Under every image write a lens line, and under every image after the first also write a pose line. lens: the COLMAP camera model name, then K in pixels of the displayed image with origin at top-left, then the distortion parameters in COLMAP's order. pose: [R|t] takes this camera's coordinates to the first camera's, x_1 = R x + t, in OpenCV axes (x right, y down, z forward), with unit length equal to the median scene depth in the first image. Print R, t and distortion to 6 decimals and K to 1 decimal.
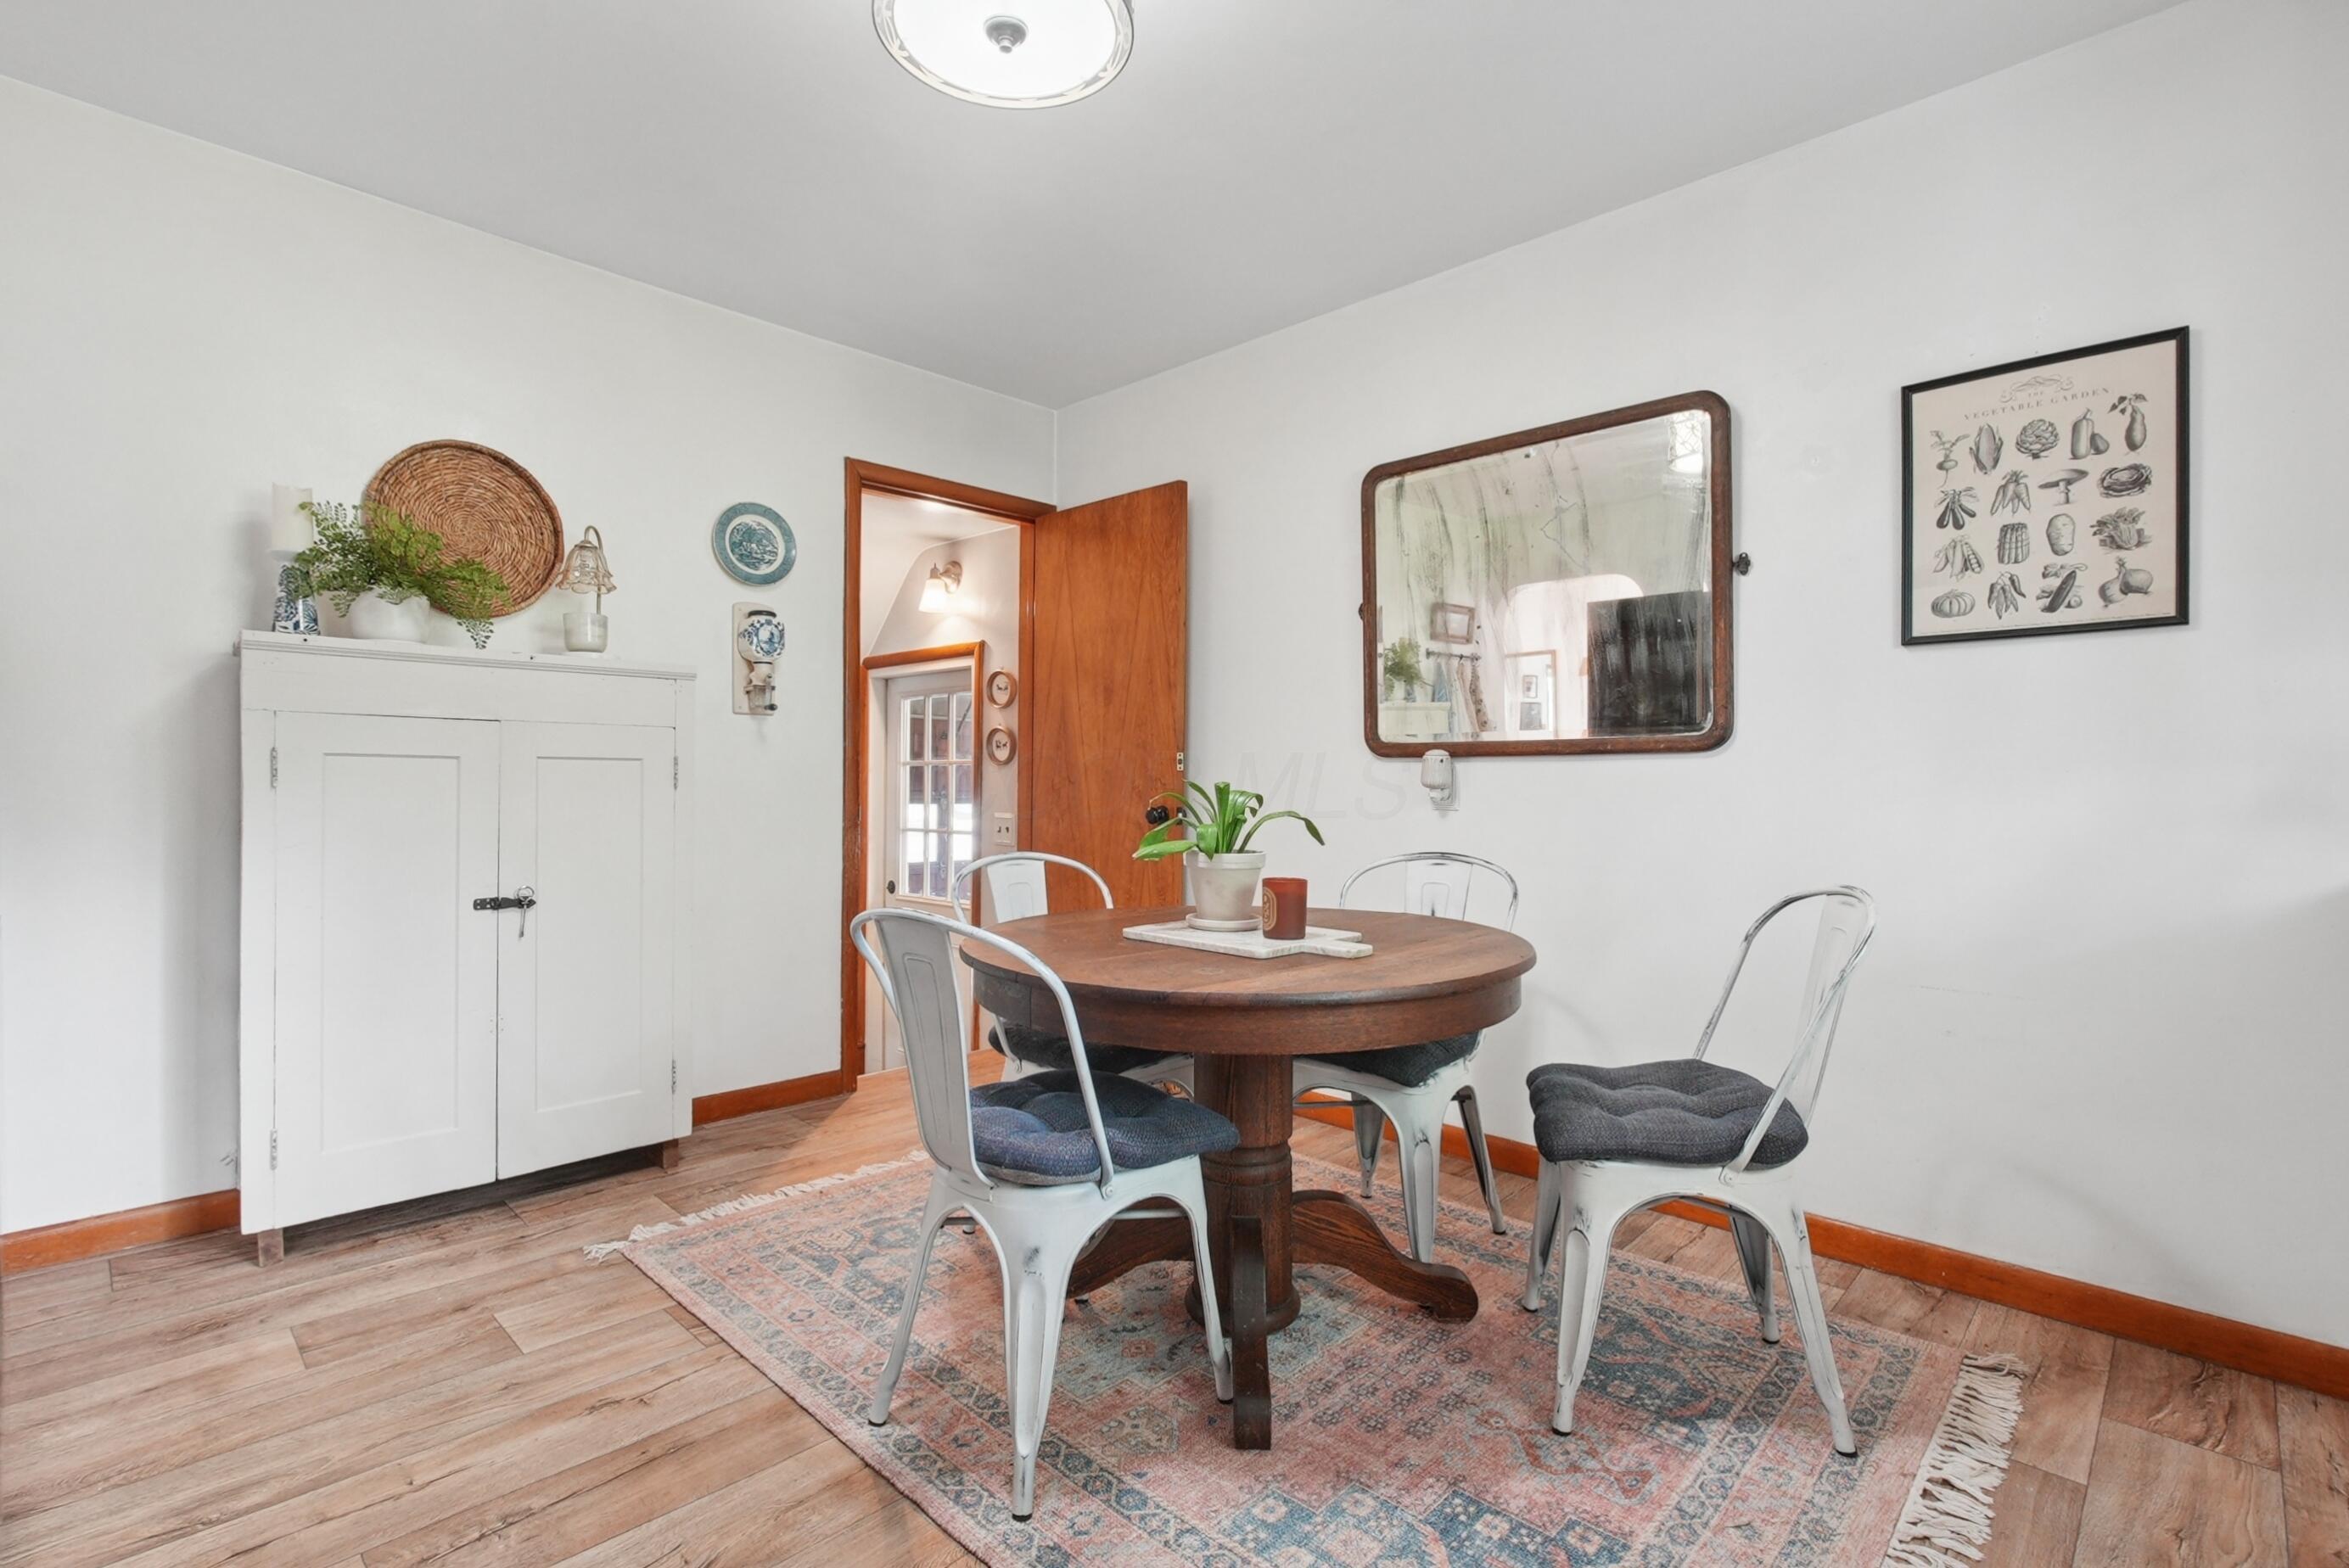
lens RADIAL K [[1087.7, 0, 1160.1], [0, 1087.7, 778.6], [0, 0, 1]] dist [-0.008552, 0.000936]
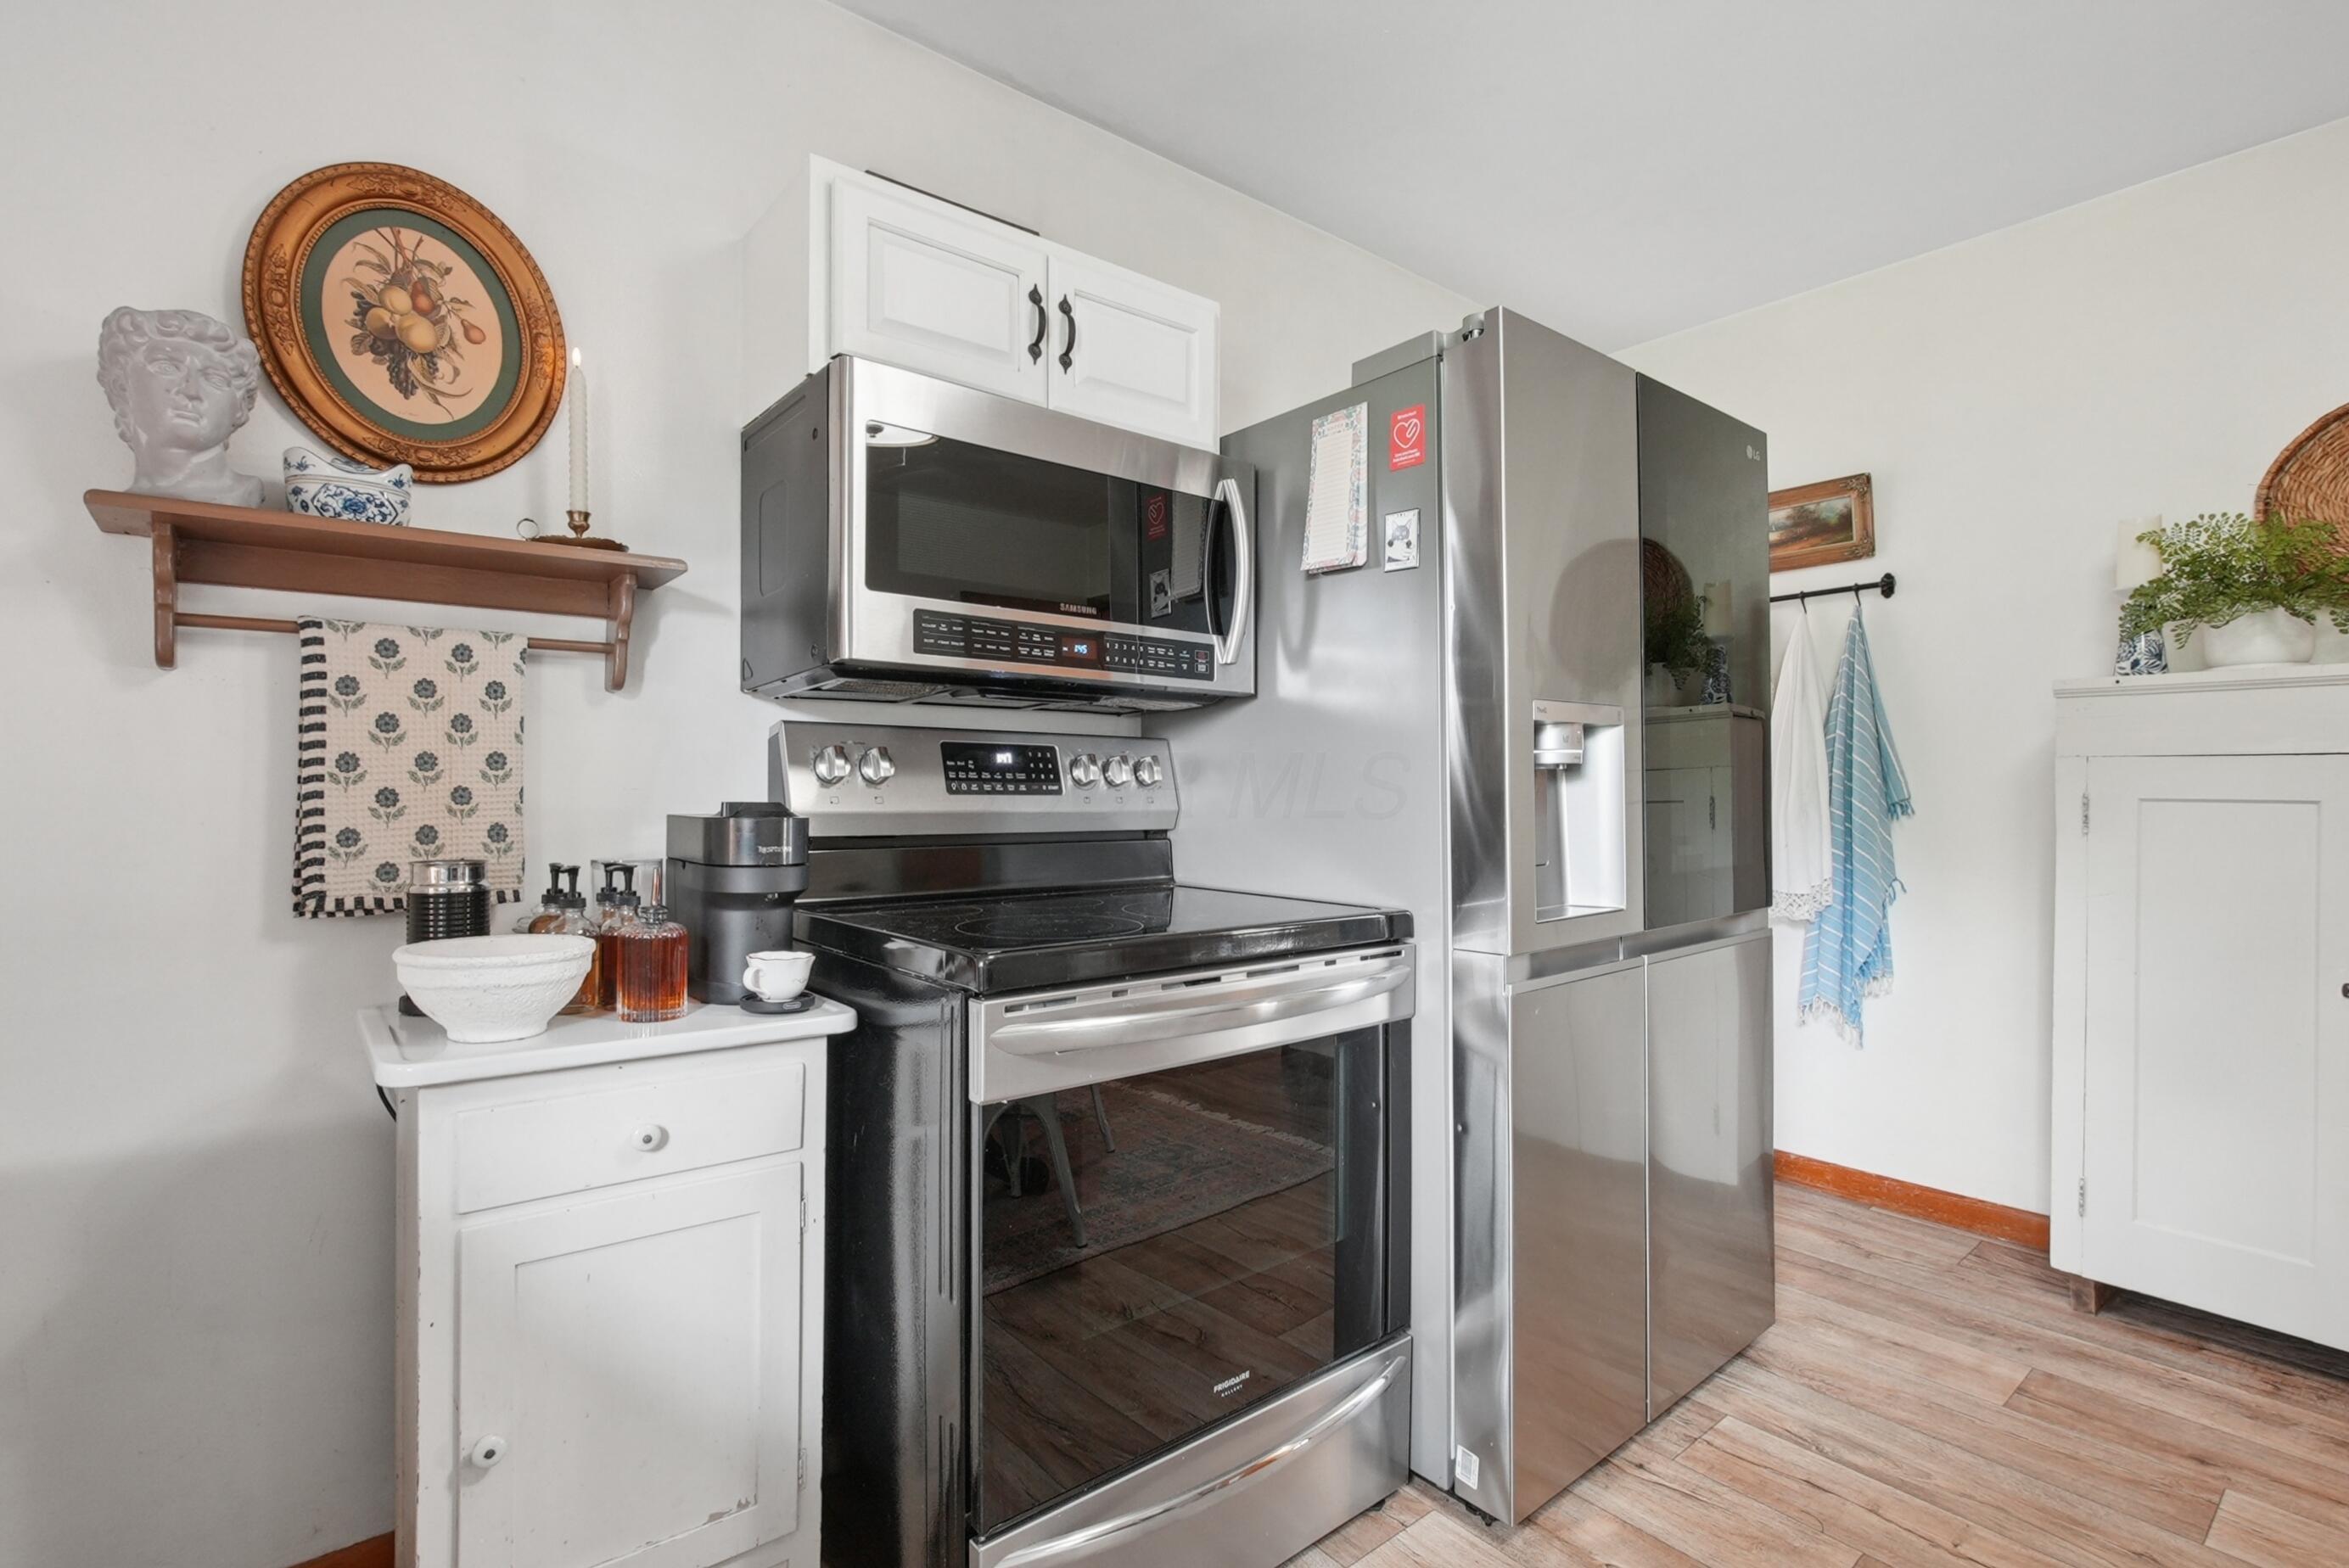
lens RADIAL K [[1087.7, 0, 1165.3], [0, 1087.7, 788.6], [0, 0, 1]] dist [-0.008552, 0.000936]
pose [[-0.121416, -0.003502, -0.992596, 0.284705], [-0.001147, 0.999994, -0.003387, -0.030233], [0.992601, 0.000727, -0.121419, 0.294089]]
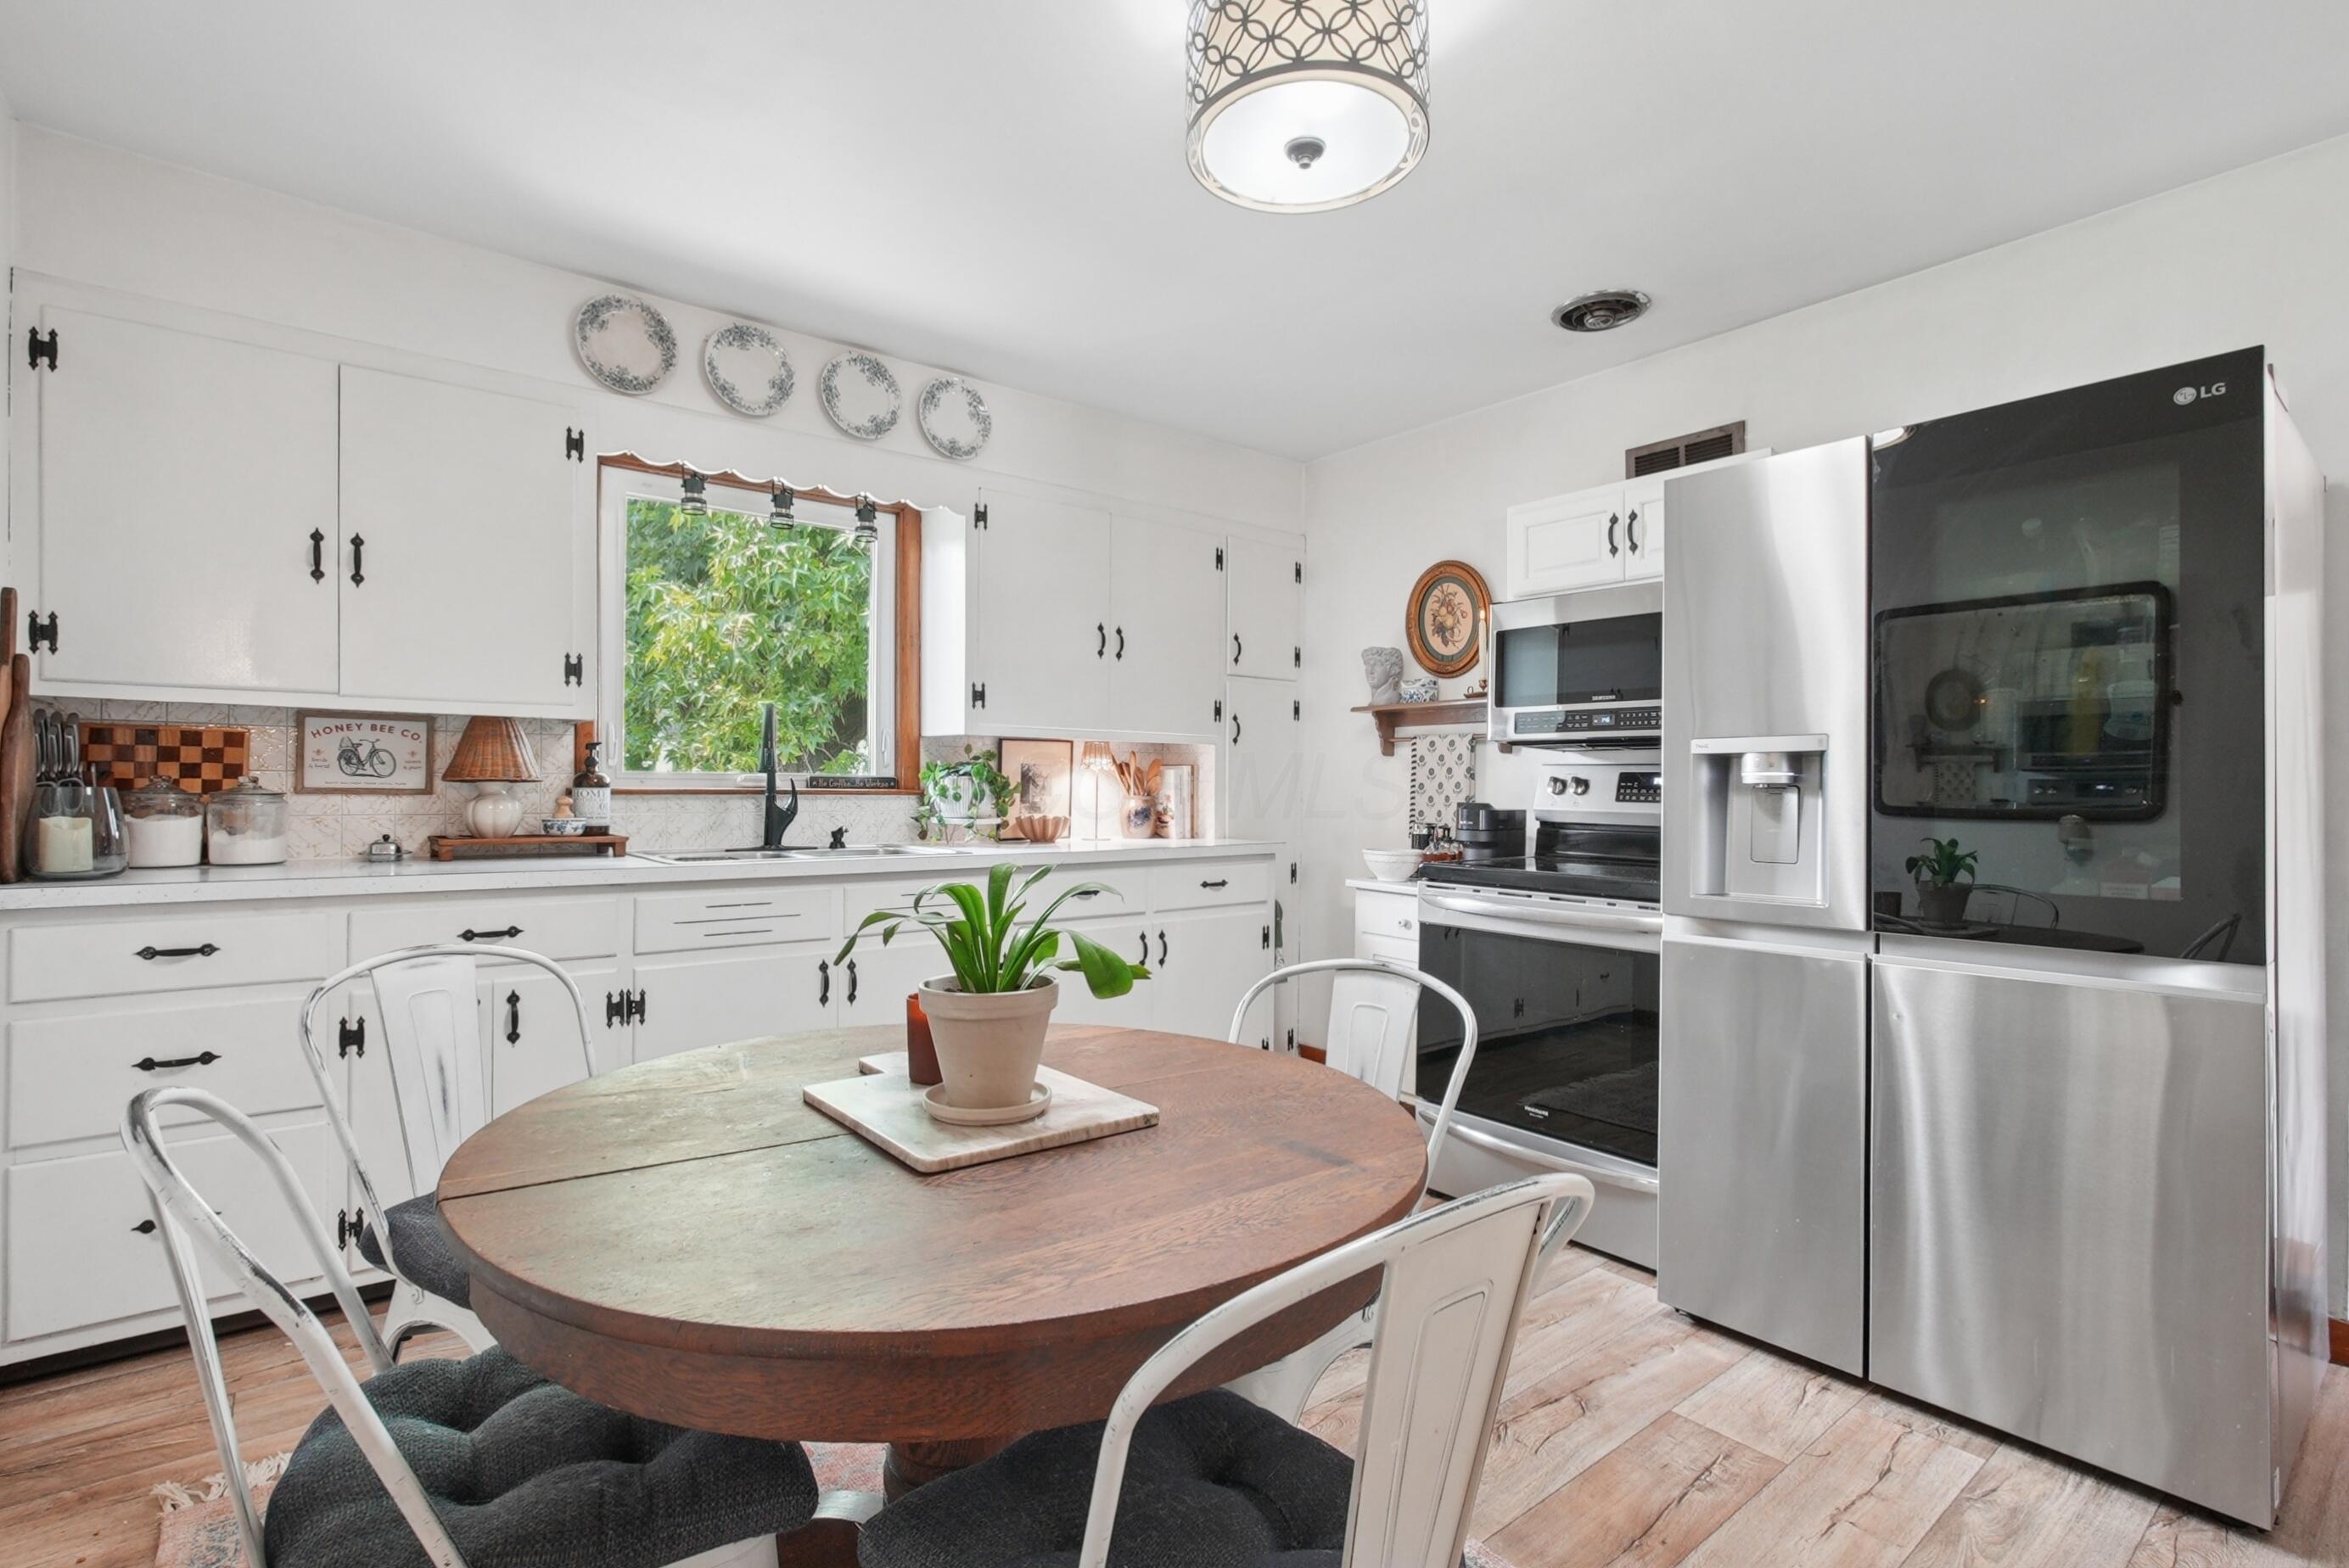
lens RADIAL K [[1087.7, 0, 1172.5], [0, 1087.7, 782.3], [0, 0, 1]] dist [-0.008552, 0.000936]
pose [[-0.991081, -0.011582, 0.132757, -0.142991], [-0.012193, 0.999919, -0.003785, -0.042908], [-0.132703, -0.005370, -0.991141, 1.630958]]
